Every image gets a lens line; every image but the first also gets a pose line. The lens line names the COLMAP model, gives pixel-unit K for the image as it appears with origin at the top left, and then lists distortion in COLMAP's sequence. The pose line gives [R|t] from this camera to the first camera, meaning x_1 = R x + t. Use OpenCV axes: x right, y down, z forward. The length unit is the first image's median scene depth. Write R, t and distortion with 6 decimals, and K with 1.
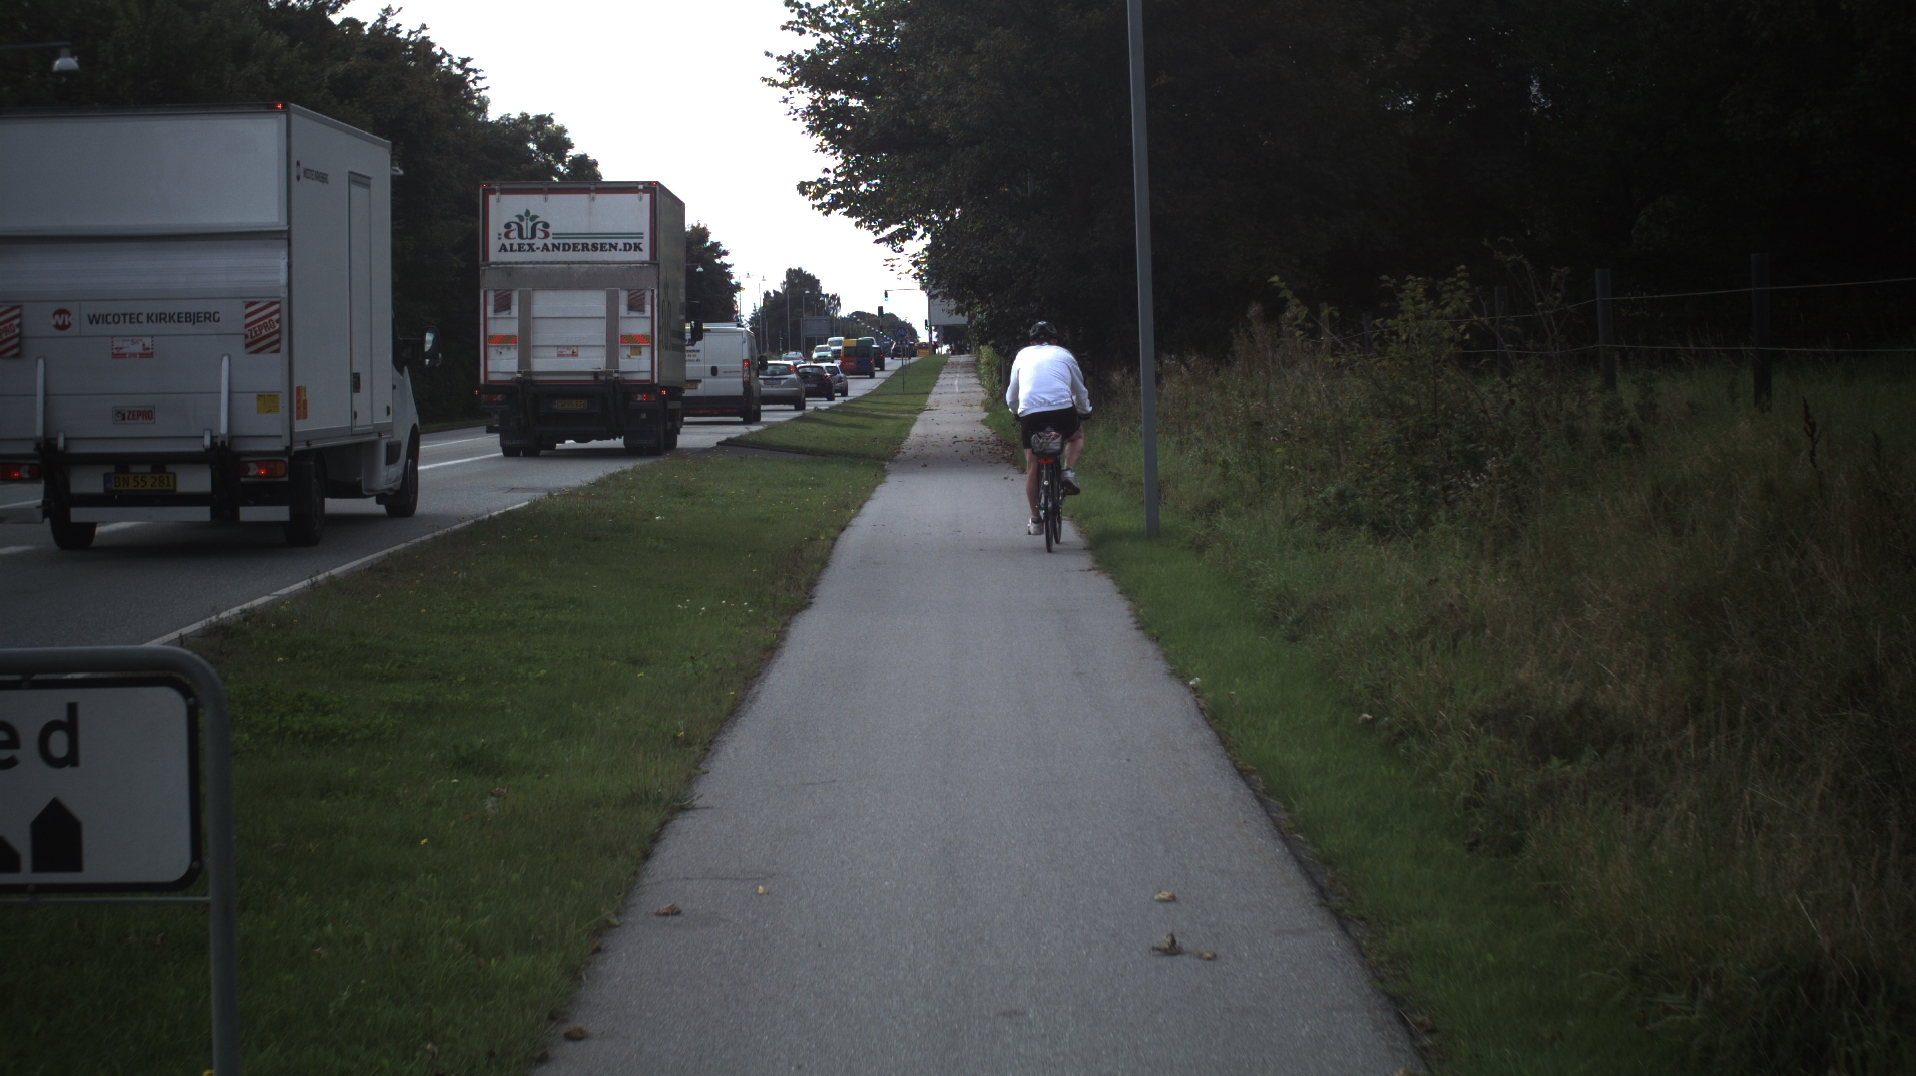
lens RADIAL K [[3989.3, 0, 958.0], [0, 3989.3, 538.0], [0, 0, 1]] dist [-0.311464, 0.497394]
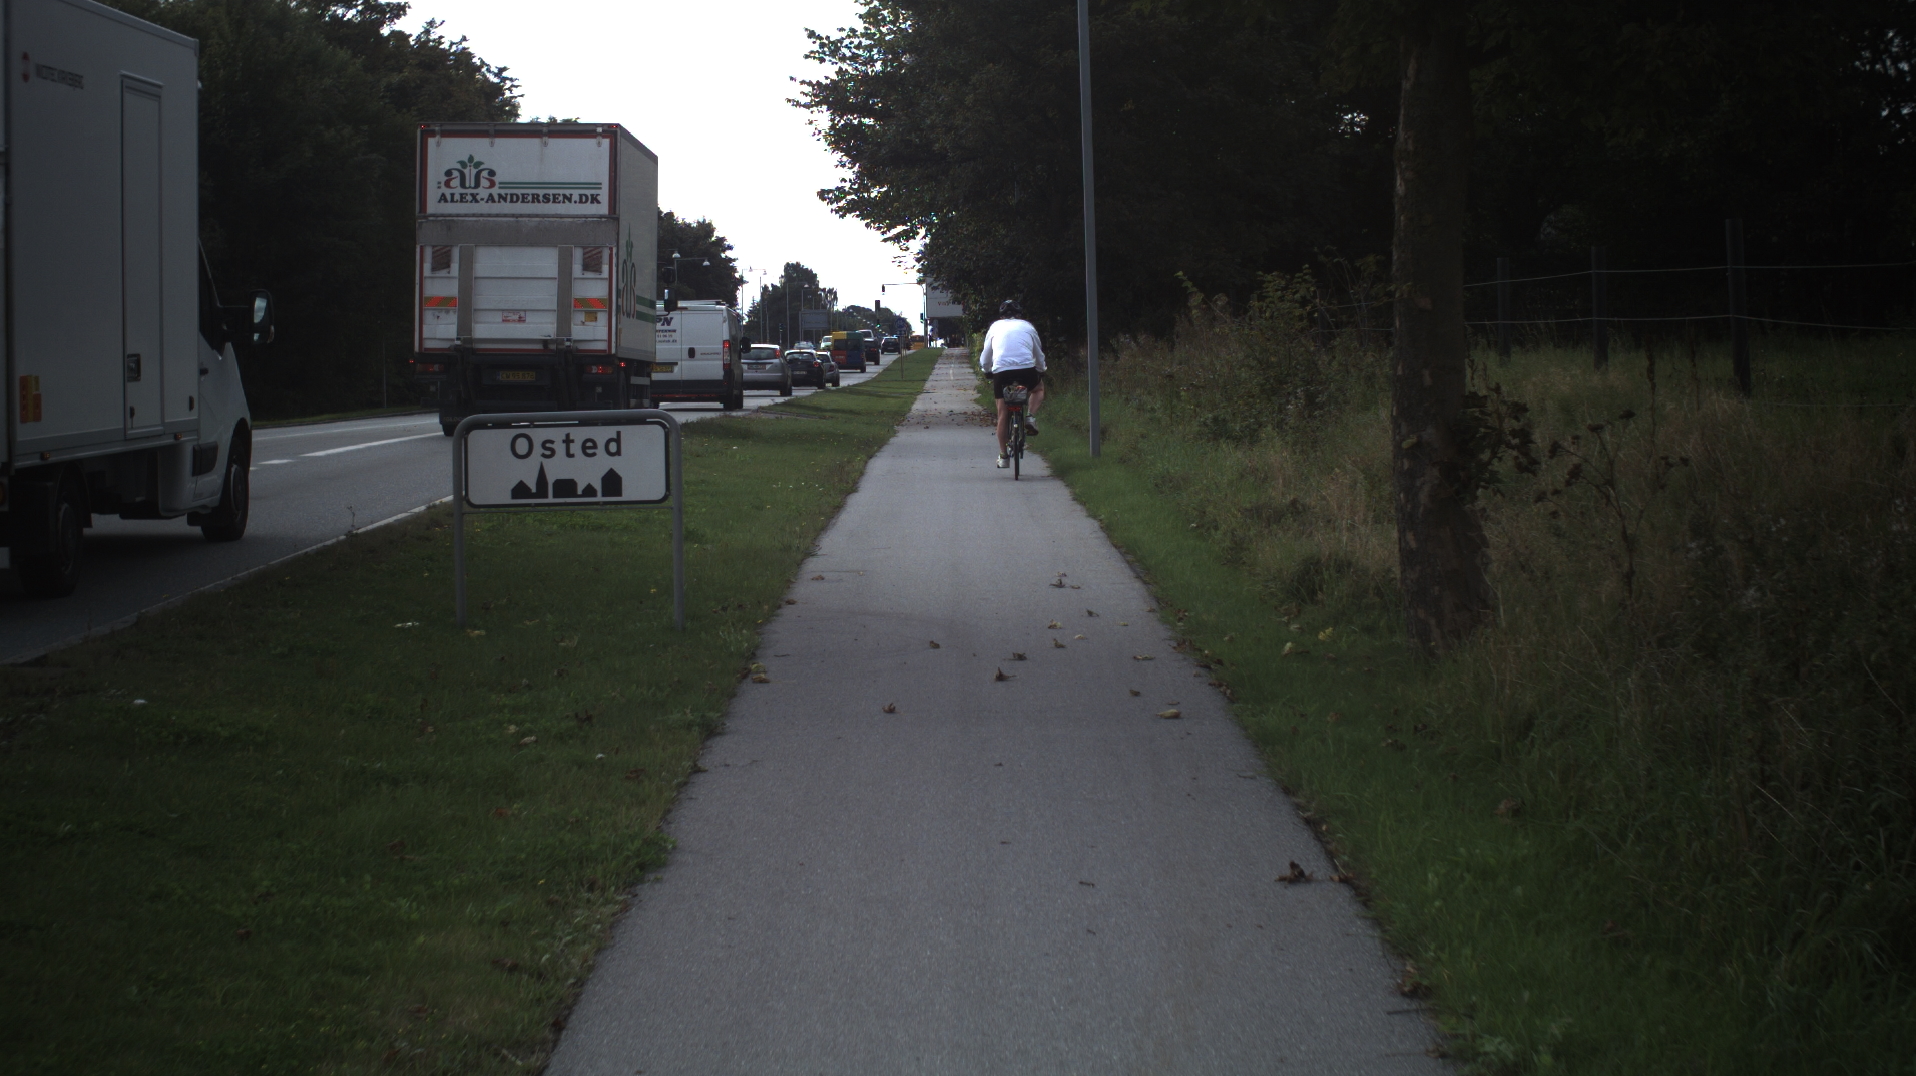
lens RADIAL K [[3989.3, 0, 958.0], [0, 3989.3, 538.0], [0, 0, 1]] dist [-0.311464, 0.497394]
pose [[0.999978, 0.006447, 0.001815, -0.000617], [-0.006449, 0.999979, 0.001157, 0.009813], [-0.001807, -0.001168, 0.999998, -0.147131]]
